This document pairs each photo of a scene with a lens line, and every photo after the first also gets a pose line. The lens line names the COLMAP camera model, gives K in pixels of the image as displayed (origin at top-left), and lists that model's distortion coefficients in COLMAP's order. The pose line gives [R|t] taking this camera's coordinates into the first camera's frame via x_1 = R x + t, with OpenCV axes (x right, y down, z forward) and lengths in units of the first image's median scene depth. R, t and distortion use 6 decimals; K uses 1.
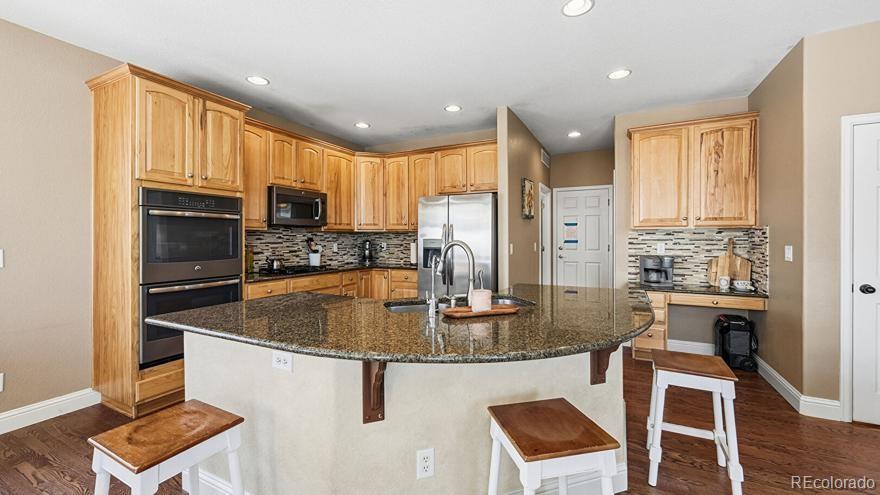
lens RADIAL K [[350.9, 0, 439.5], [0, 350.9, 240.3], [0, 0, 1]] dist [-0.001500, -0.000070]
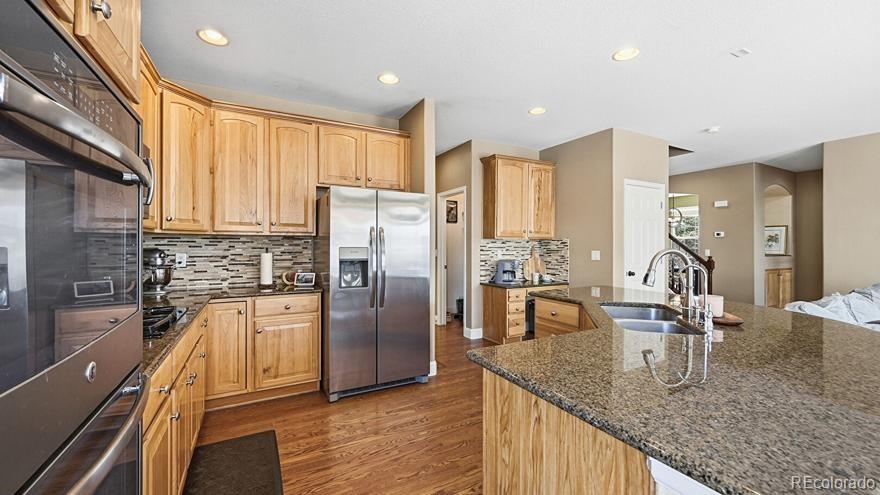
lens RADIAL K [[350.9, 0, 439.8], [0, 350.9, 248.1], [0, 0, 1]] dist [-0.001500, -0.000070]
pose [[0.569985, -0.004274, 0.821644, -0.517669], [0.003647, 0.999990, 0.002672, -0.002797], [-0.821647, 0.001473, 0.569995, 0.448230]]
